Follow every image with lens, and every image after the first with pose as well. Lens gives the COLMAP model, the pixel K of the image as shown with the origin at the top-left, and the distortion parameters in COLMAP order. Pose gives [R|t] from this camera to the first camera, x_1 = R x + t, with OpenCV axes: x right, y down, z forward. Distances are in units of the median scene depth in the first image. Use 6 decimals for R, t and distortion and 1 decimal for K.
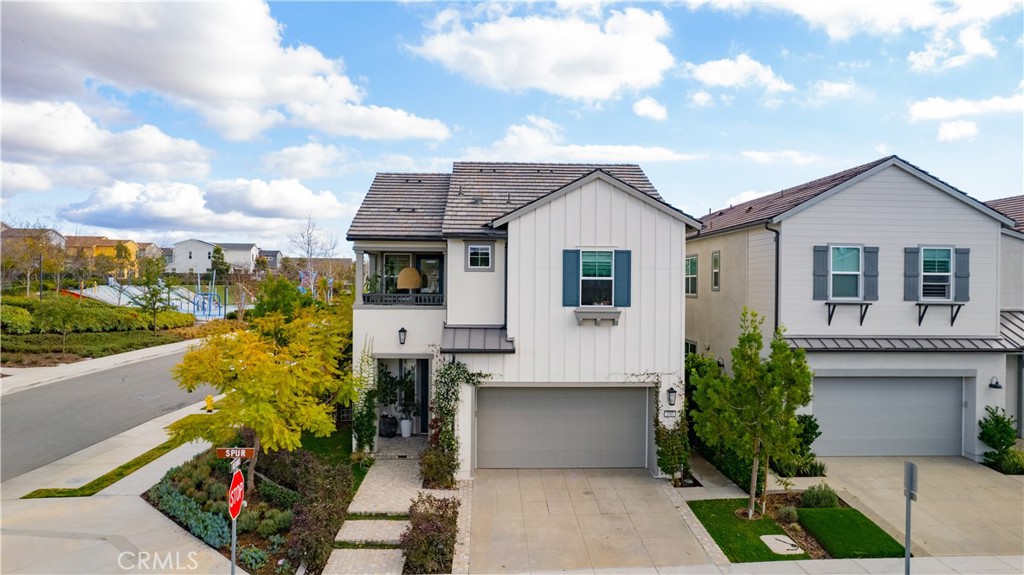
lens RADIAL K [[656.5, 0, 517.9], [0, 656.5, 285.0], [0, 0, 1]] dist [-0.051965, 0.037594]
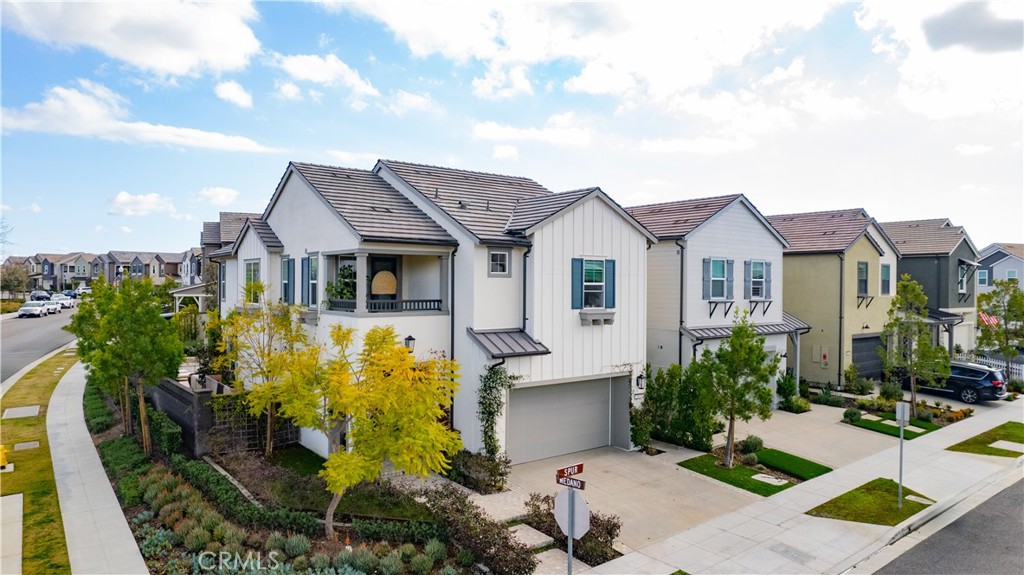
lens RADIAL K [[656.5, 0, 516.3], [0, 656.5, 289.8], [0, 0, 1]] dist [-0.051965, 0.037594]
pose [[0.817477, -0.007675, 0.575911, -0.596181], [-0.000107, 0.999909, 0.013478, -0.014255], [-0.575962, -0.011079, 0.817402, 0.138049]]
